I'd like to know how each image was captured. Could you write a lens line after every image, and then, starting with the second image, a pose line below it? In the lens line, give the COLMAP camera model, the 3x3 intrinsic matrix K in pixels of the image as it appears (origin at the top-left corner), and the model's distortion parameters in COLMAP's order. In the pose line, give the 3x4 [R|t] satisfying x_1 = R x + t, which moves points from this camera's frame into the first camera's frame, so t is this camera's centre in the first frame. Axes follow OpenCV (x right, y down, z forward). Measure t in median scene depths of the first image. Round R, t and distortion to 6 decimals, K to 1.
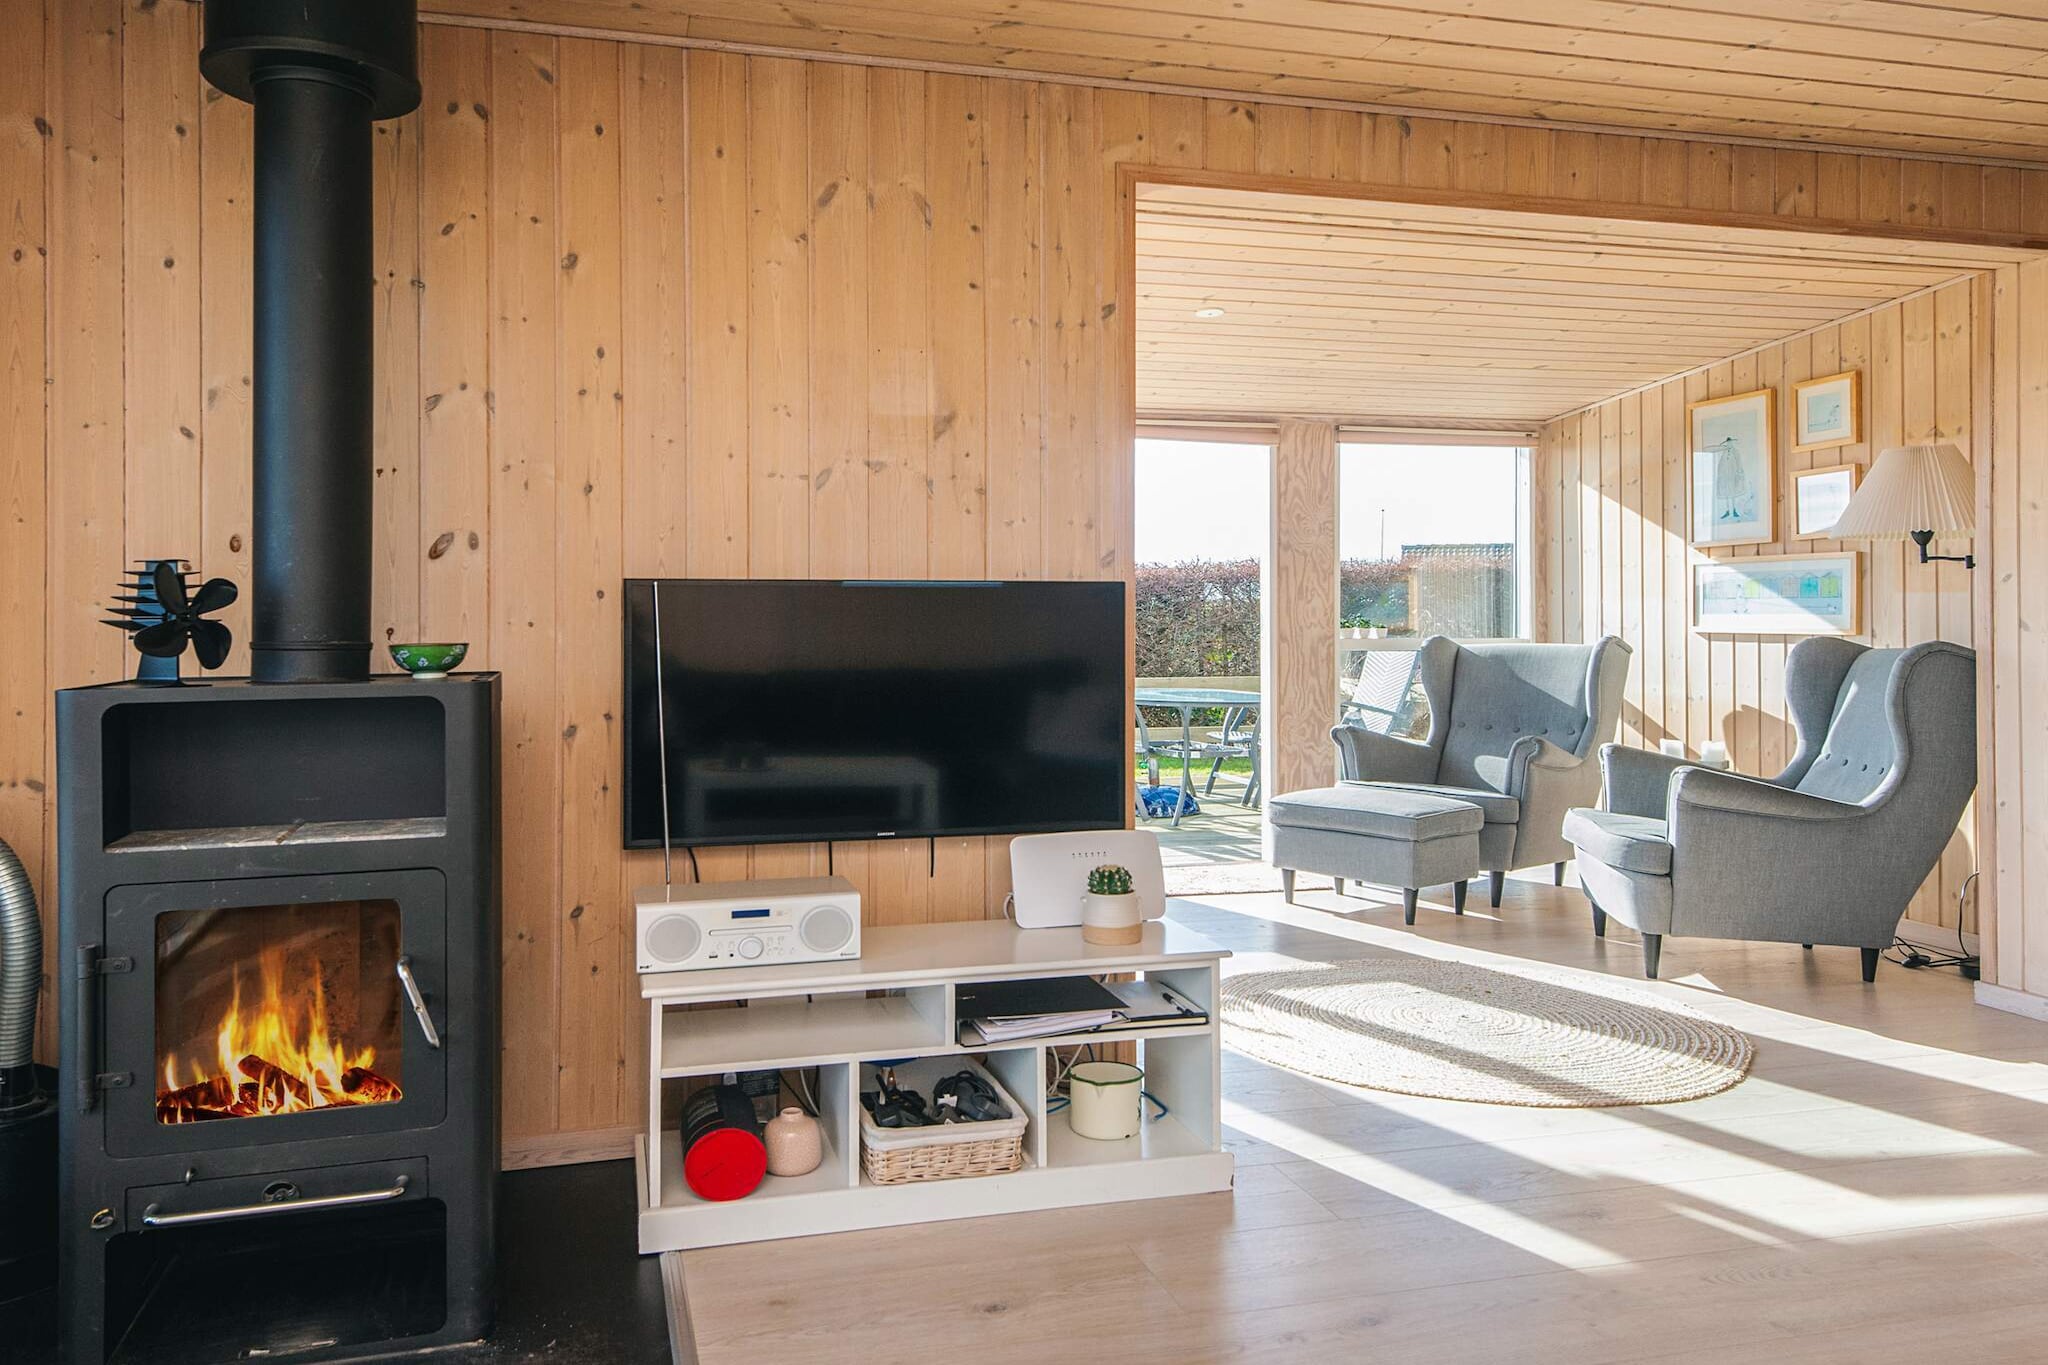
lens RADIAL K [[1560.0, 0, 1004.1], [0, 1560.0, 652.7], [0, 0, 1]] dist [0.049913, -0.036320]
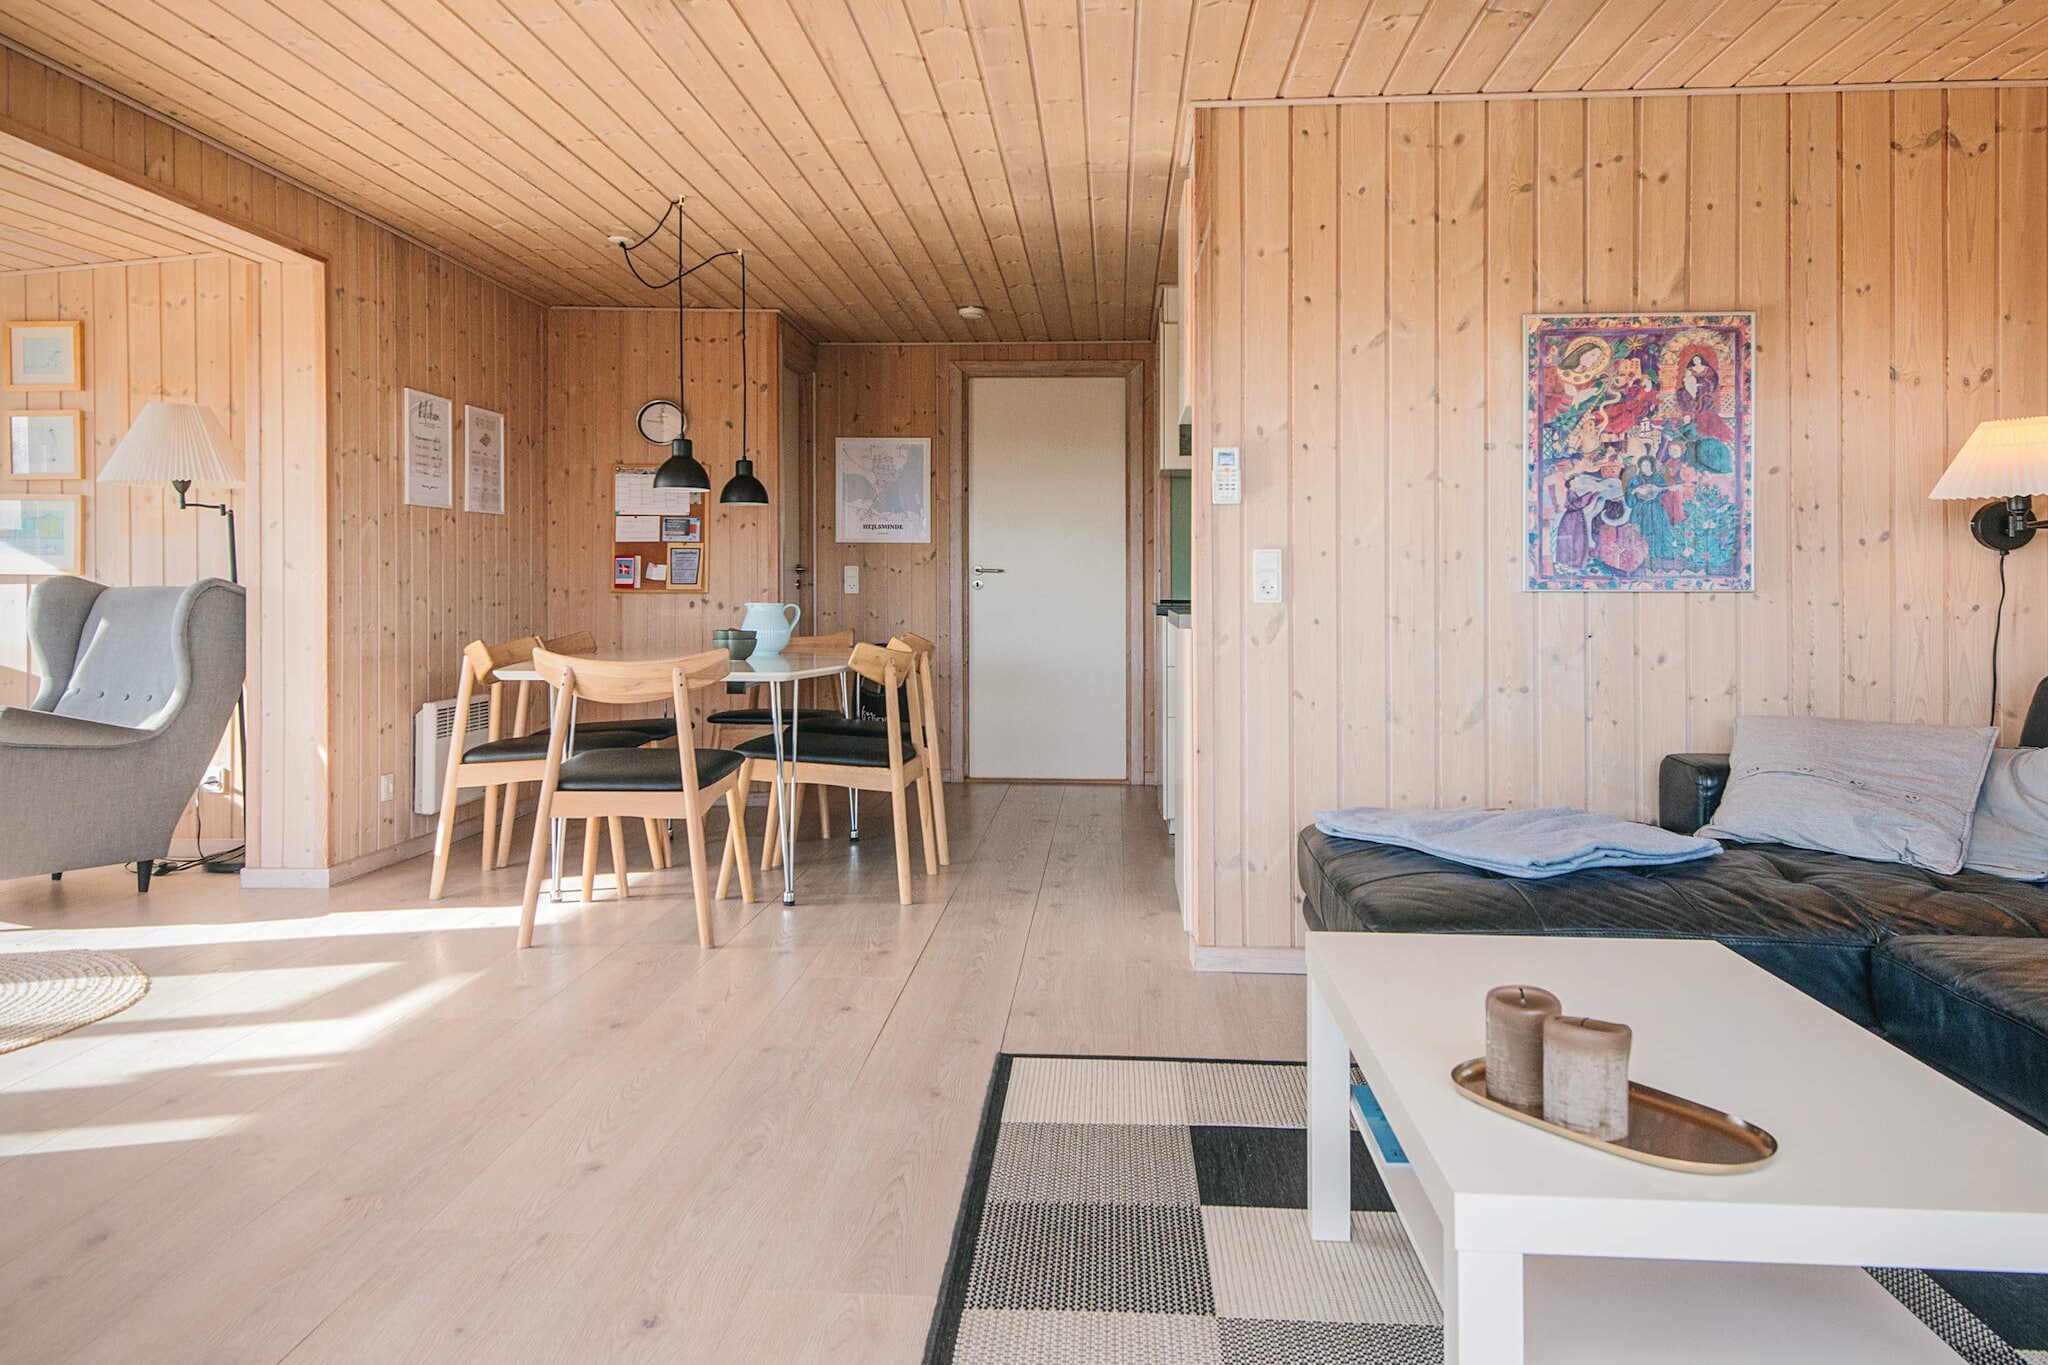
lens RADIAL K [[1560.0, 0, 1049.7], [0, 1560.0, 606.1], [0, 0, 1]] dist [0.049913, -0.036320]
pose [[0.322425, -0.005834, 0.946577, -0.241619], [0.007036, 0.999968, 0.003766, 0.010636], [-0.946569, 0.005446, 0.322456, 0.053383]]
